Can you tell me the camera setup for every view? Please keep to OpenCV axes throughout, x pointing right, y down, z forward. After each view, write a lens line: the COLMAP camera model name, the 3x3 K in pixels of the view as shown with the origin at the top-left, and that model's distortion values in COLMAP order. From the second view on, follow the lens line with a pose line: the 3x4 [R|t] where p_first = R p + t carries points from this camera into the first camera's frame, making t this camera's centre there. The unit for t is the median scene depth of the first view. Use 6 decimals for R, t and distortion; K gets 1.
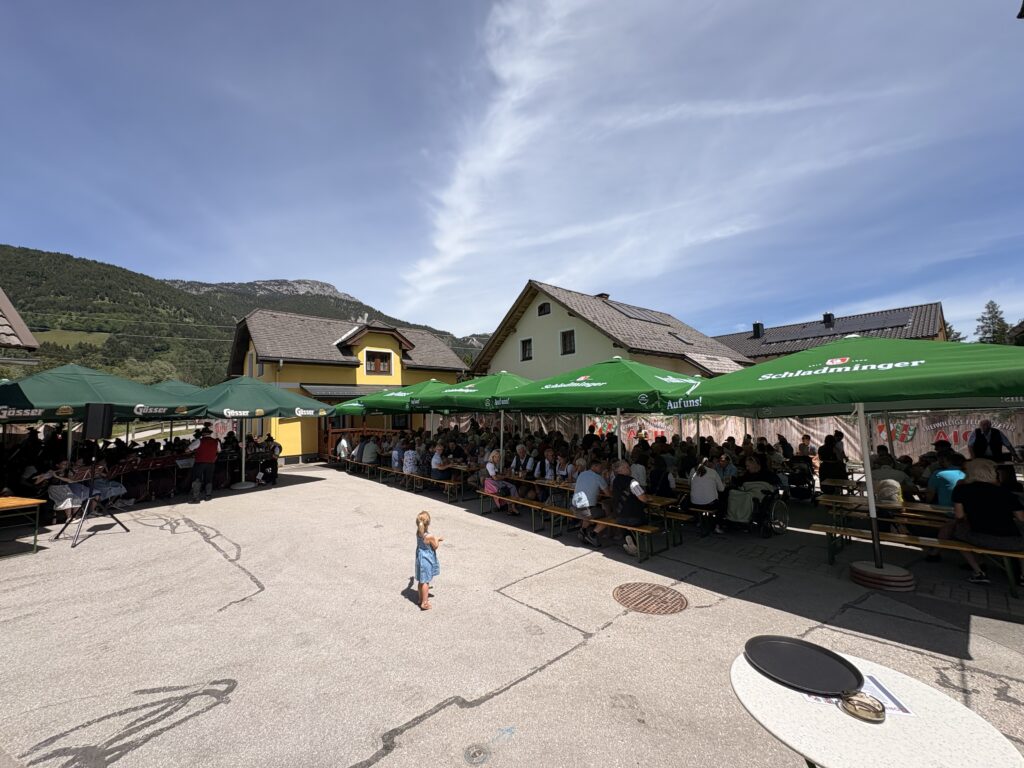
lens RADIAL K [[407.3, 0, 508.3], [0, 407.3, 388.3], [0, 0, 1]] dist [0.003063, -0.000079]
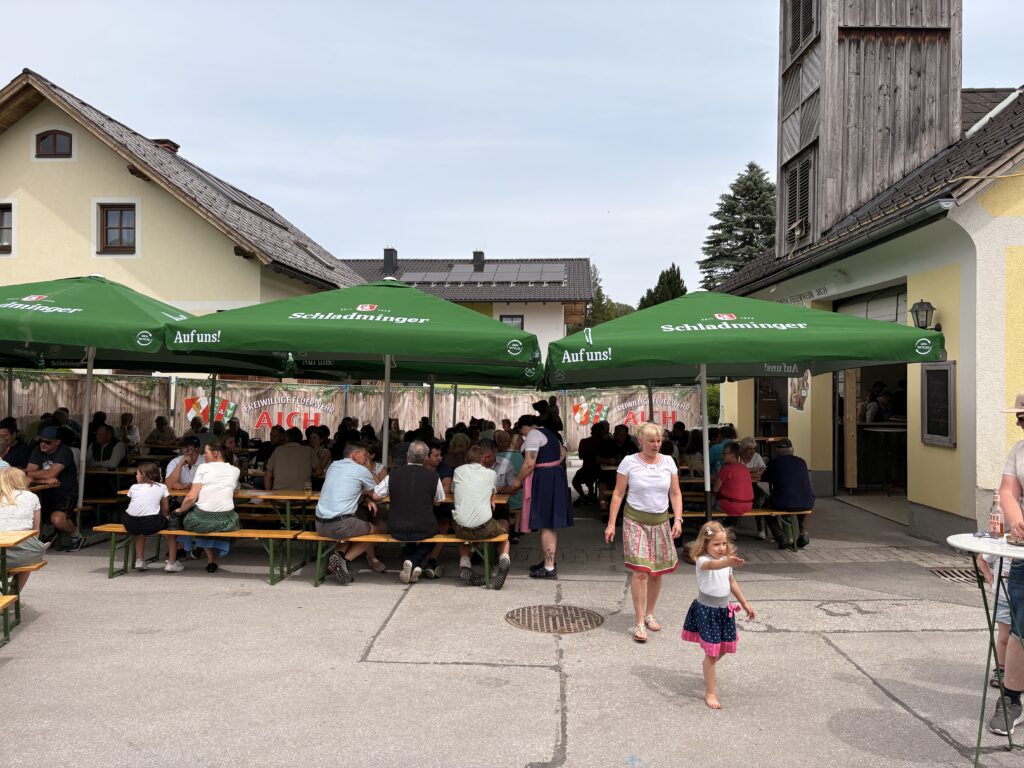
lens RADIAL K [[777.2, 0, 514.0], [0, 777.2, 380.9], [0, 0, 1]] dist [0.043803, -0.049994]
pose [[0.700488, 0.034468, 0.712832, -0.651279], [-0.066201, 0.997665, 0.016814, 0.066878], [-0.710587, -0.058969, 0.701134, 0.094859]]
